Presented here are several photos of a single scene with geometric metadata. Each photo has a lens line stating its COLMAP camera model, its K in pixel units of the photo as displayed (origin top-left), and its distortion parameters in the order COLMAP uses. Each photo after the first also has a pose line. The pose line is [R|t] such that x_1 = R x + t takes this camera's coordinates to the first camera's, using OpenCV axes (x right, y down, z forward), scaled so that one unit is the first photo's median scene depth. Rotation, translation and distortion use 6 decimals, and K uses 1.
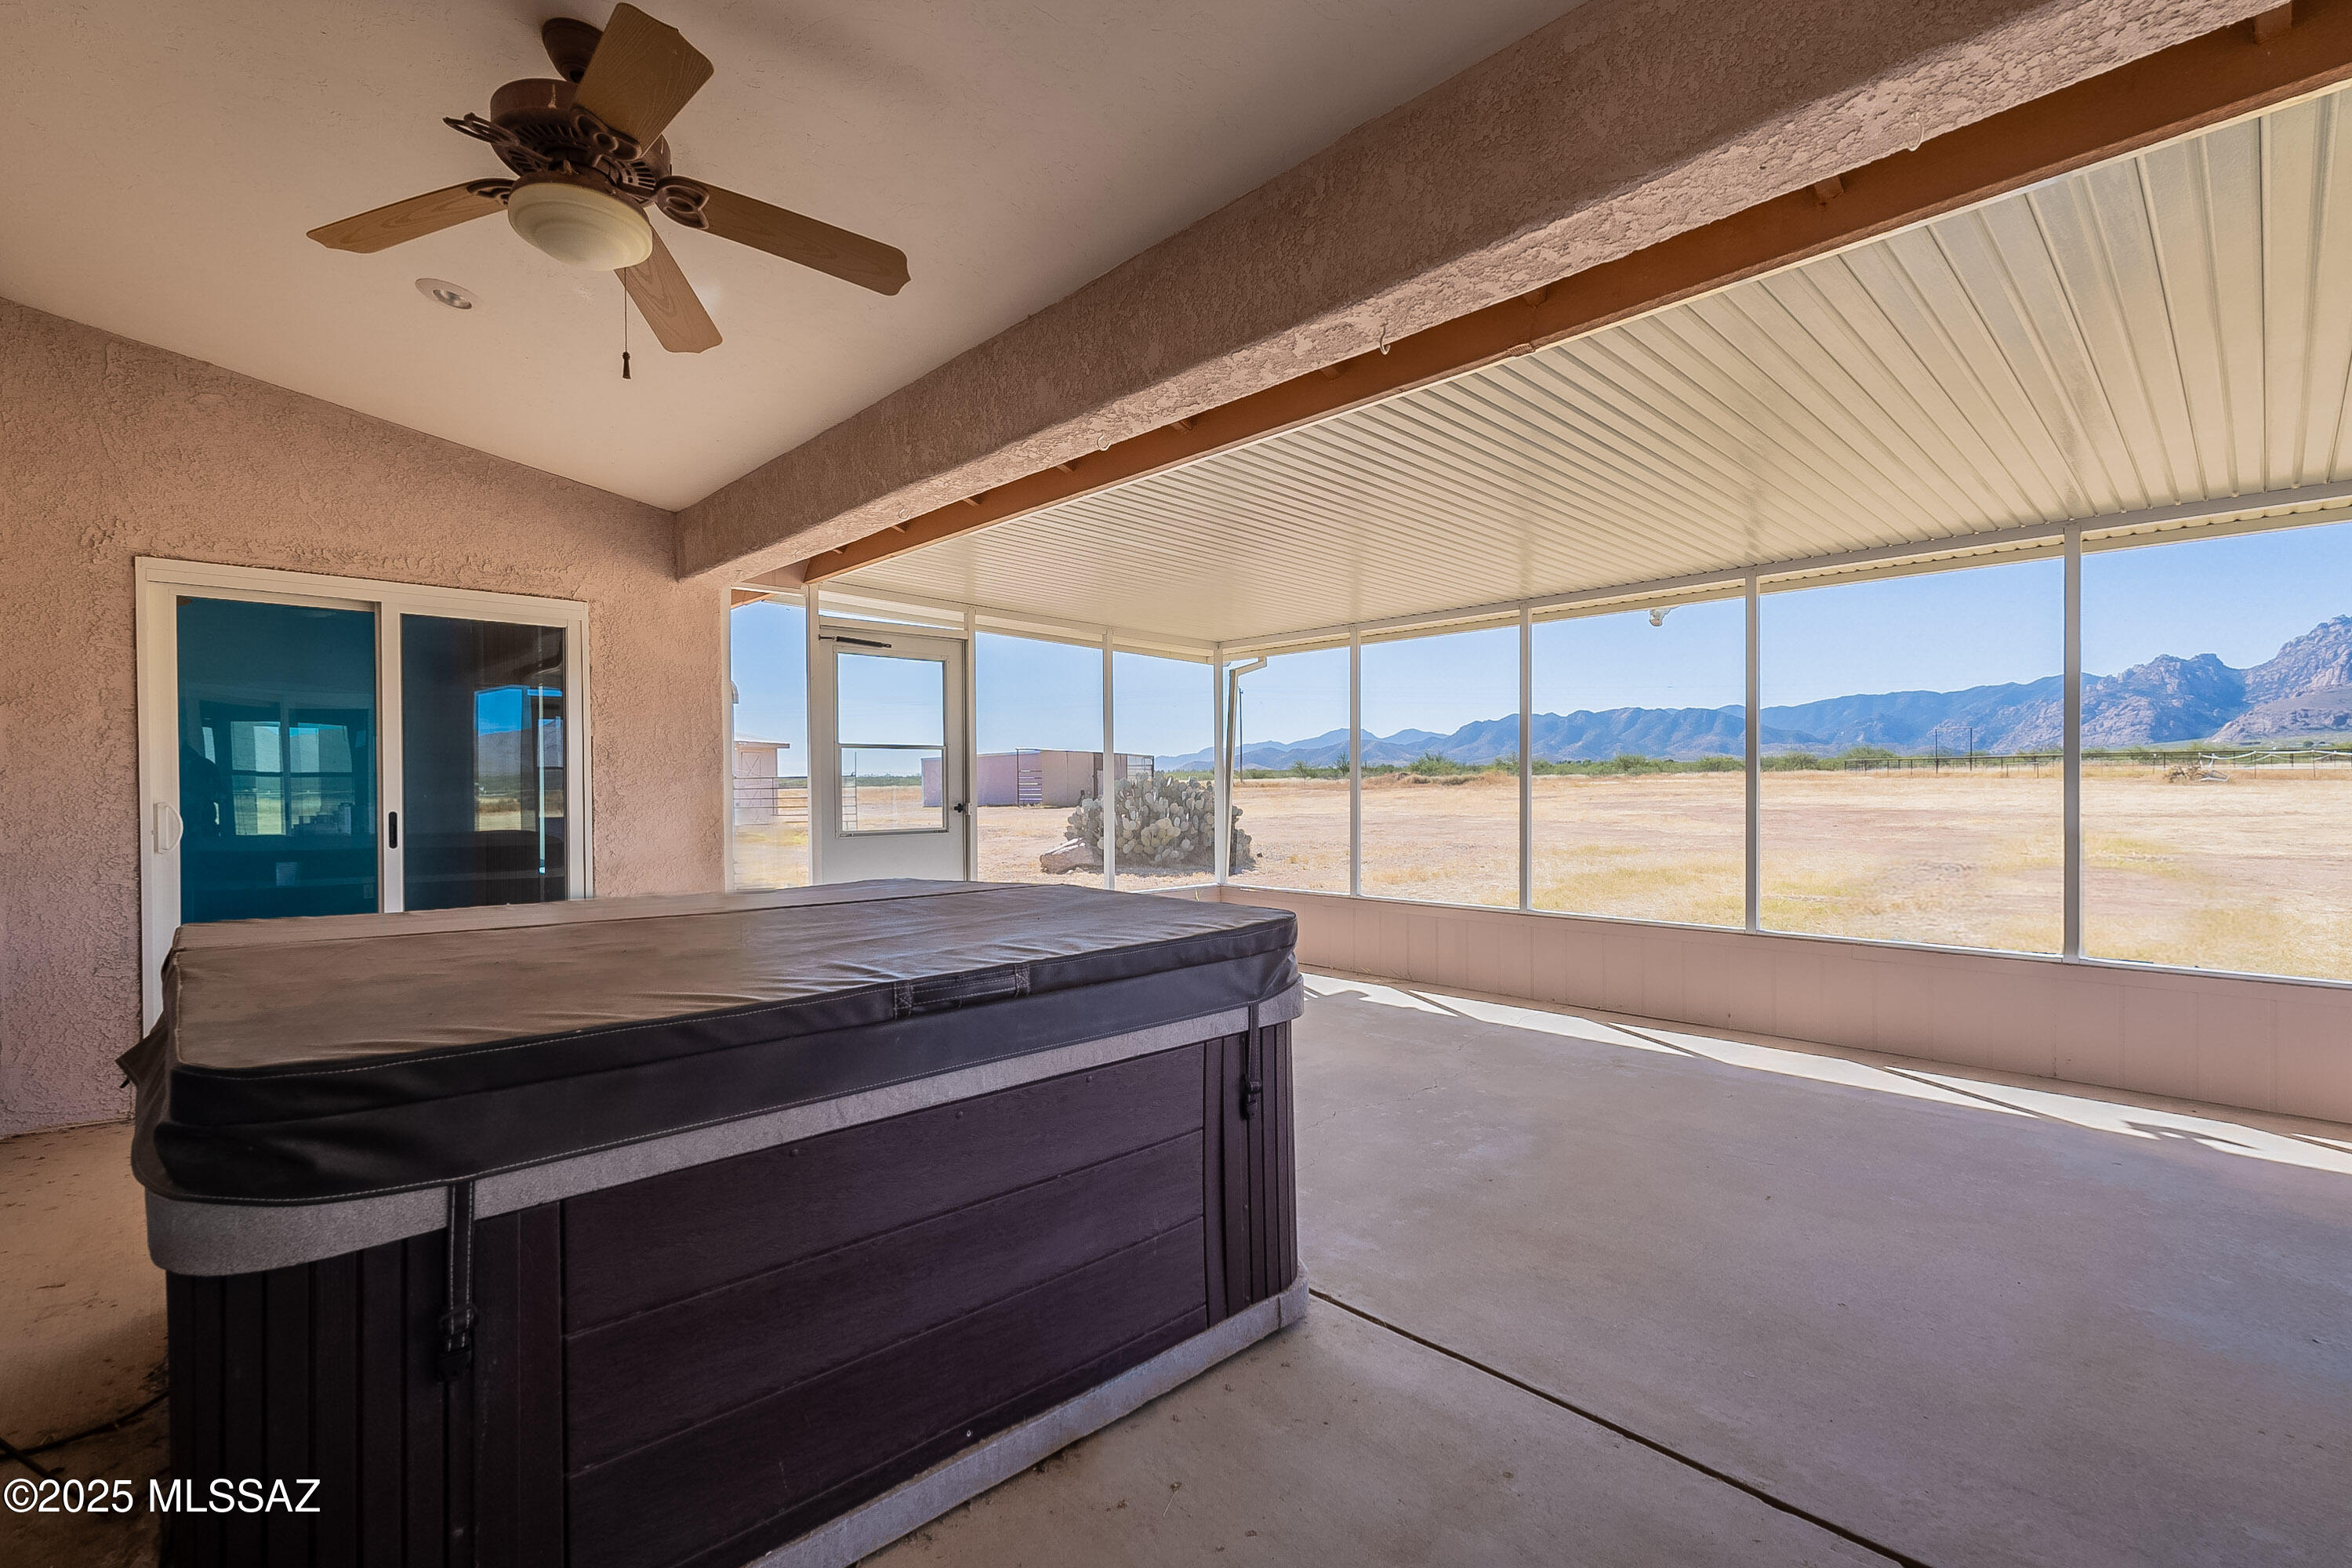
lens RADIAL K [[1040.8, 0, 1166.1], [0, 1040.8, 788.9], [0, 0, 1]] dist [-0.001625, 0.000141]
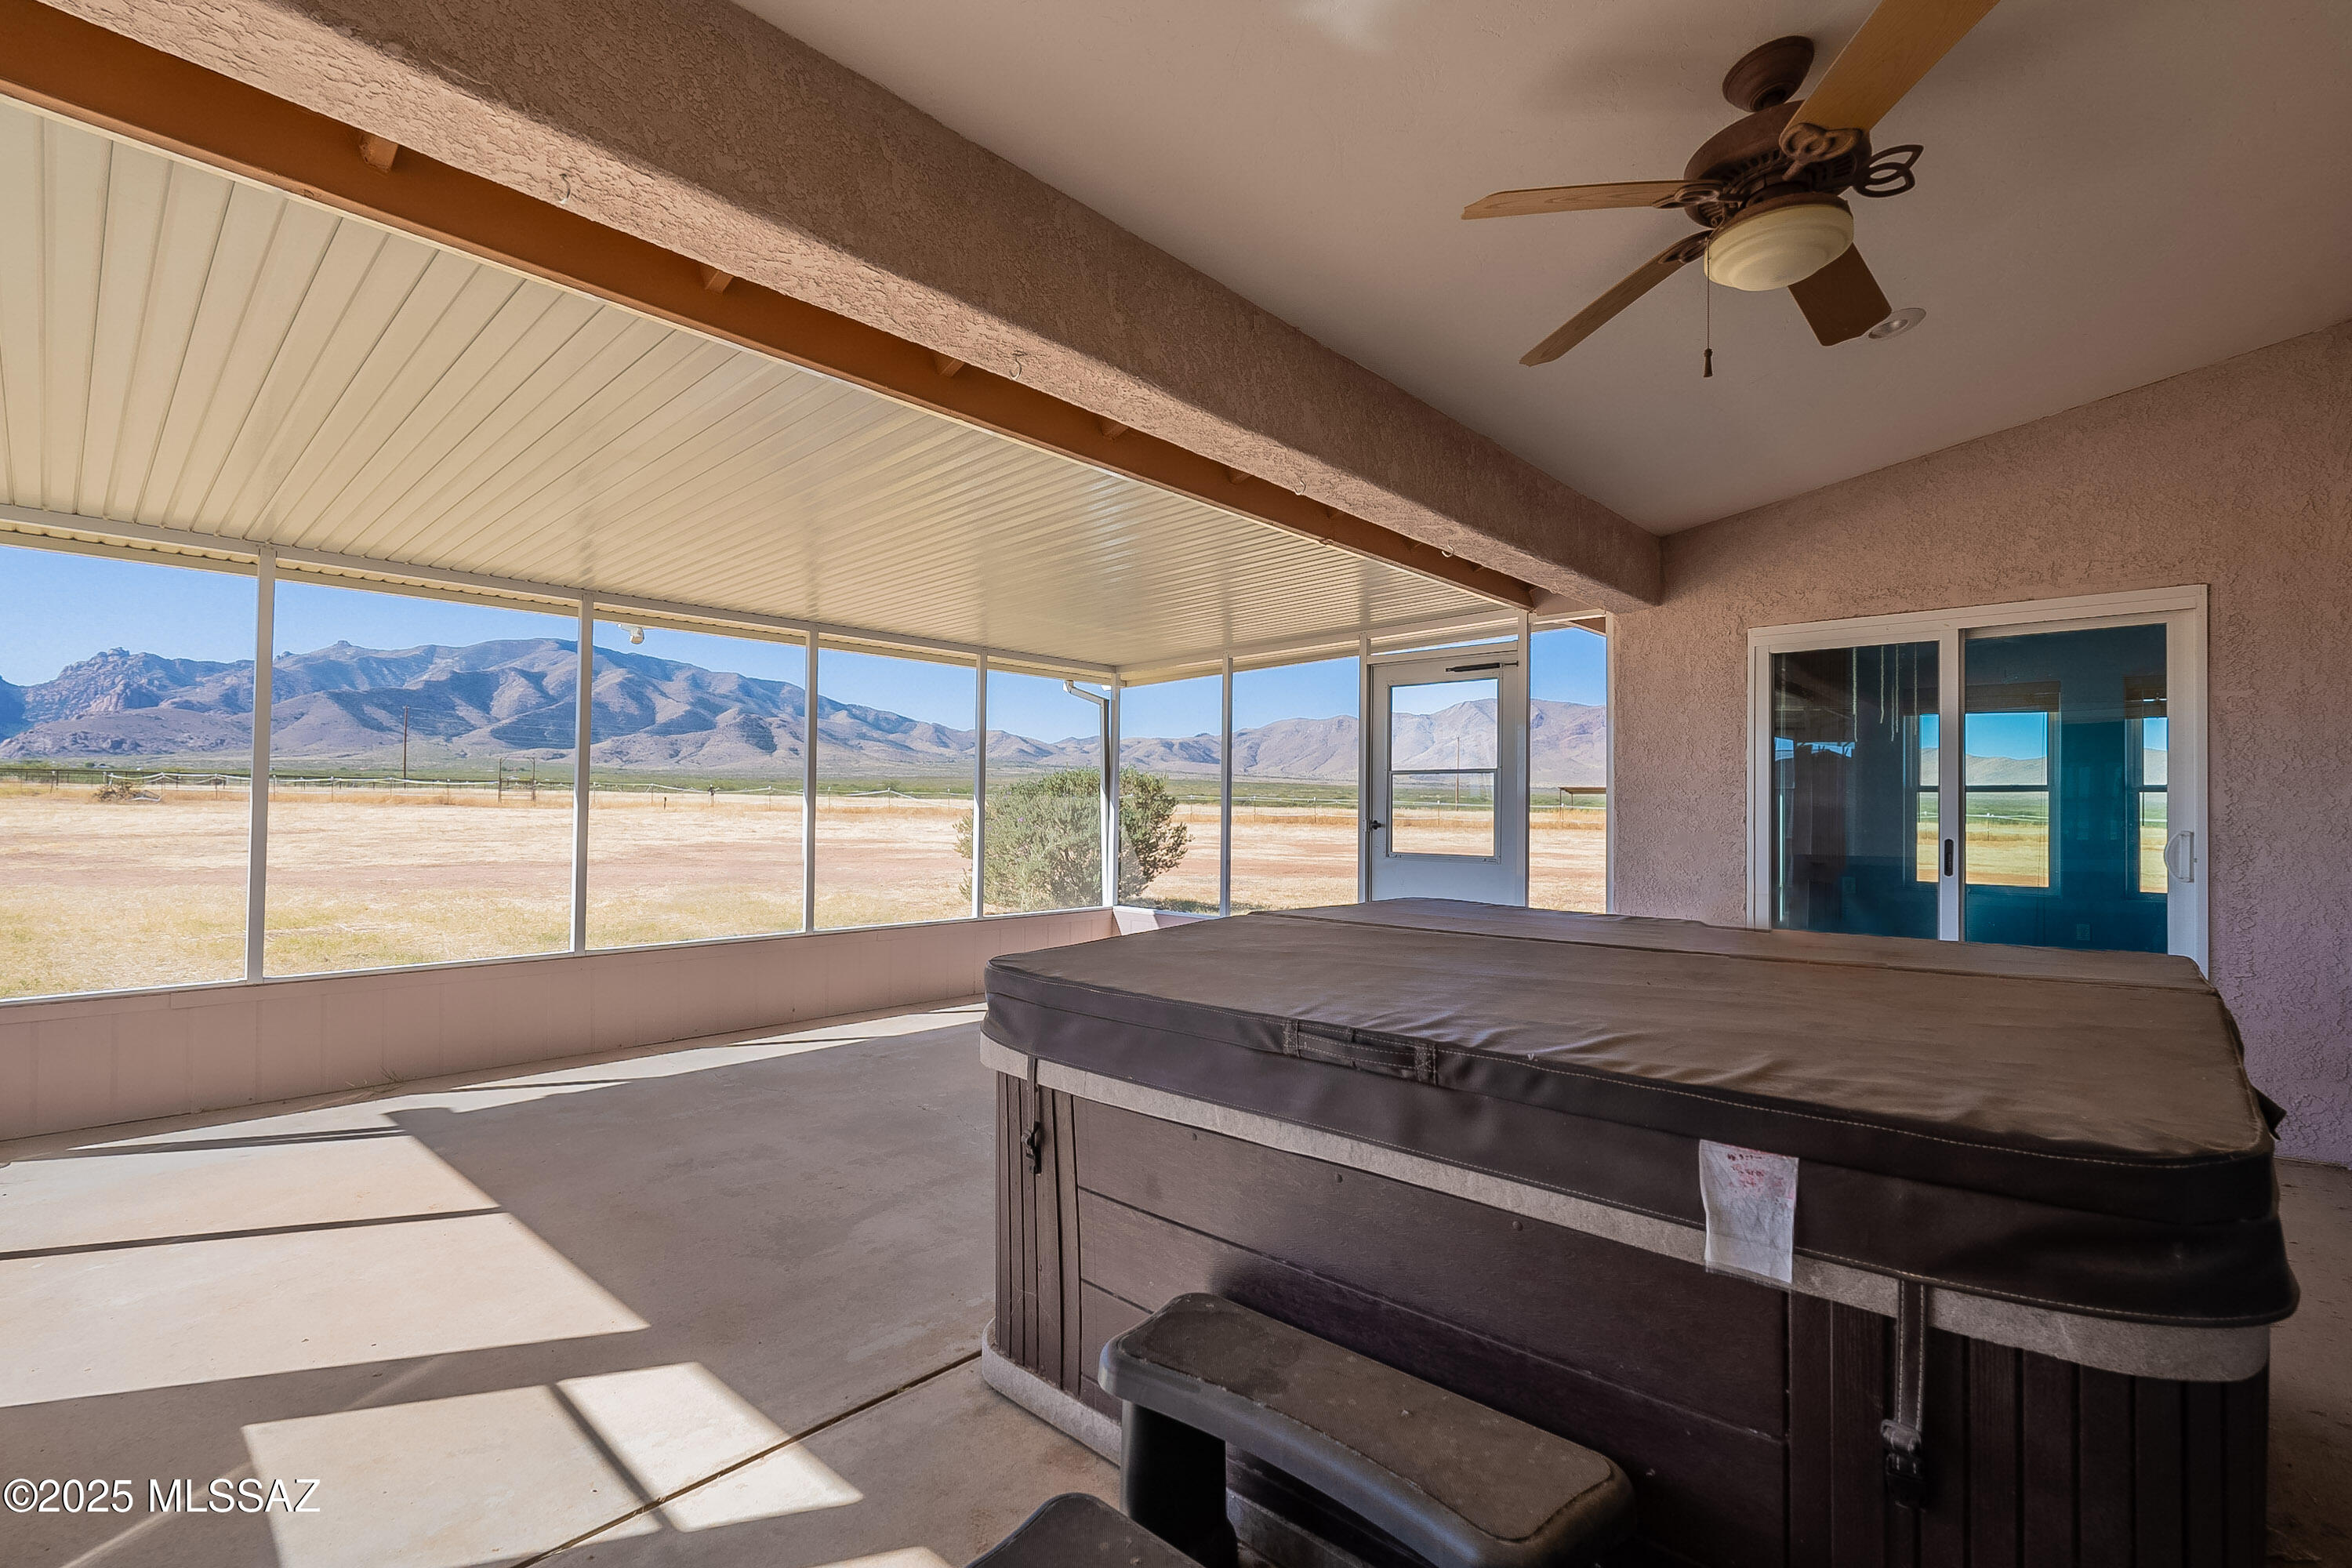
lens RADIAL K [[1037.6, 0, 1143.4], [0, 1037.6, 785.8], [0, 0, 1]] dist [0.000420, 0.000230]
pose [[-0.055554, 0.026964, 0.998092, -0.752540], [-0.005863, 0.999609, -0.027332, 0.001547], [-0.998438, -0.007370, -0.055374, 0.828787]]
